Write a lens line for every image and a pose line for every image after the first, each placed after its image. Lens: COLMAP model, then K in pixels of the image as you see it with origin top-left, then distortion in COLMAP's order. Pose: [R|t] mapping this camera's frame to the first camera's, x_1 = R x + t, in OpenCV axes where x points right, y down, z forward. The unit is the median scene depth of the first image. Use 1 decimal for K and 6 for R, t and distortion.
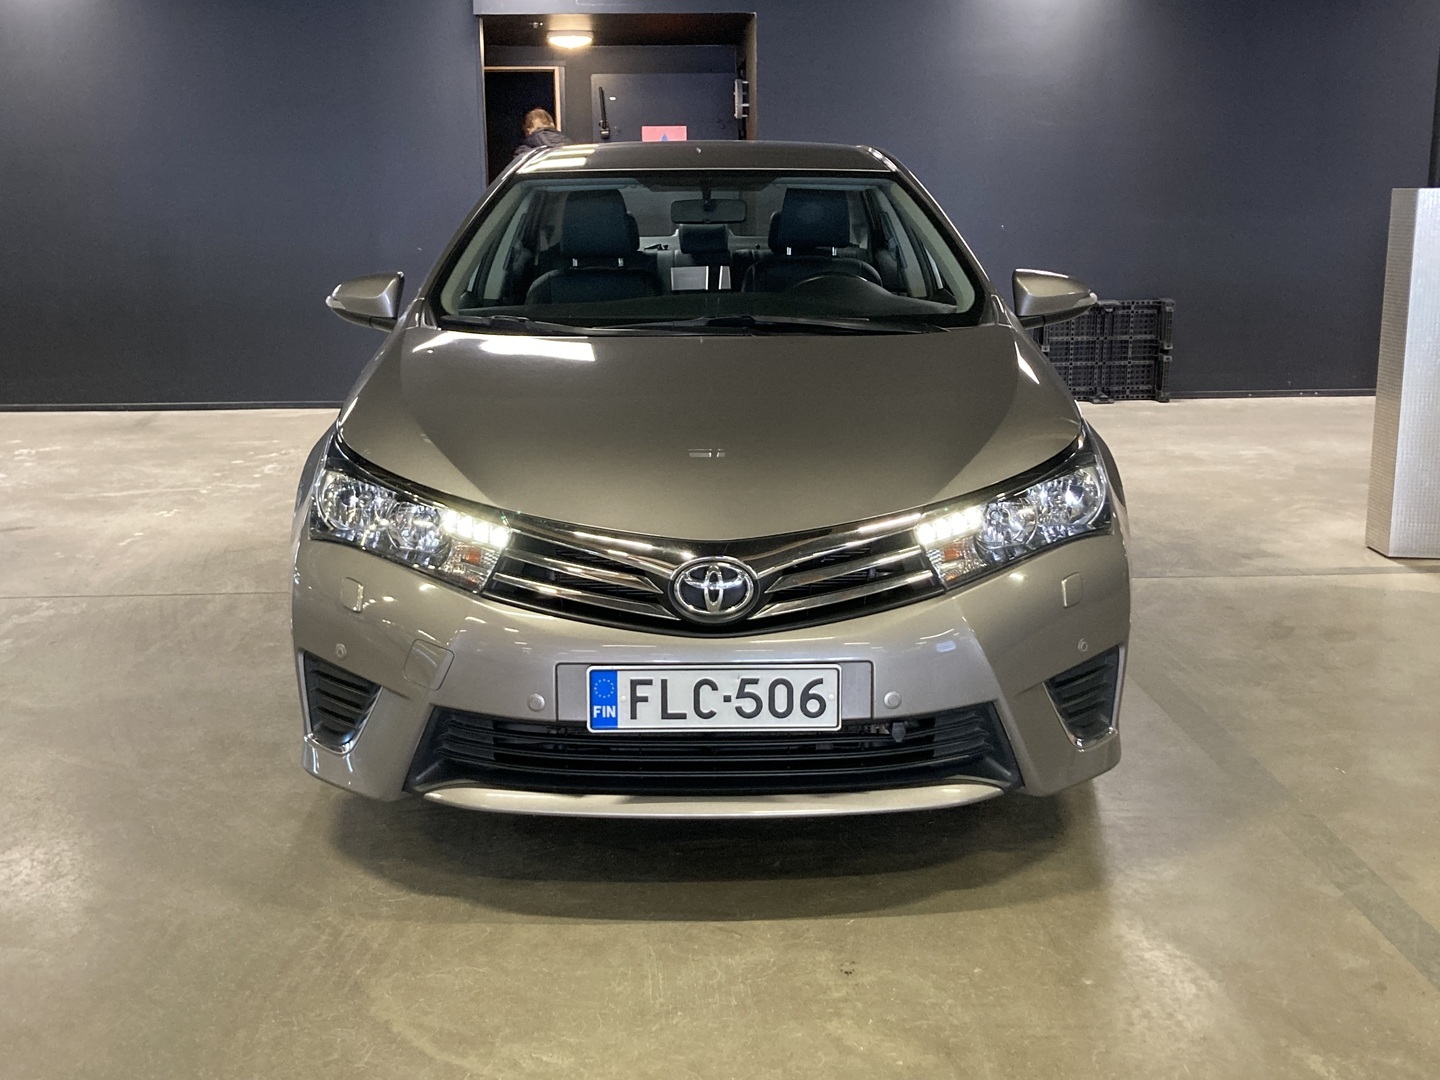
lens RADIAL K [[1528.1, 0, 720.0], [0, 1528.1, 540.0], [0, 0, 1]] dist [0.160757, -0.519231]
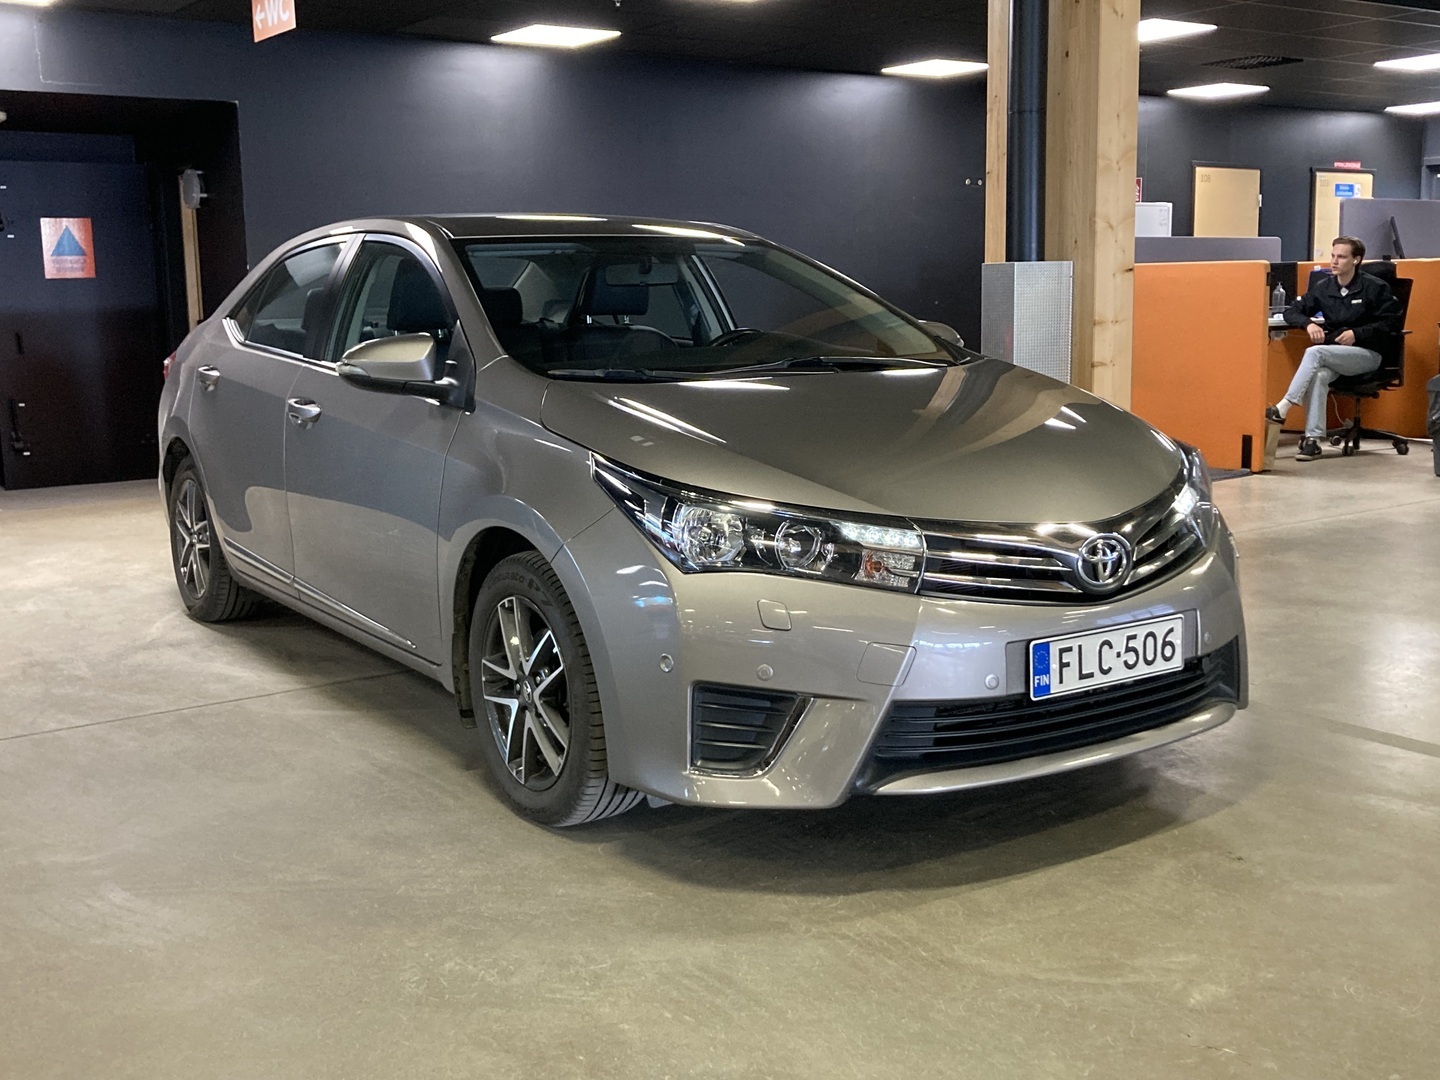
lens RADIAL K [[1528.1, 0, 720.0], [0, 1528.1, 540.0], [0, 0, 1]] dist [0.160757, -0.519231]
pose [[0.838196, -0.094307, 0.537154, -0.879307], [0.131820, 0.990765, -0.031752, 0.013521], [-0.529198, 0.097422, 0.842887, 0.153705]]
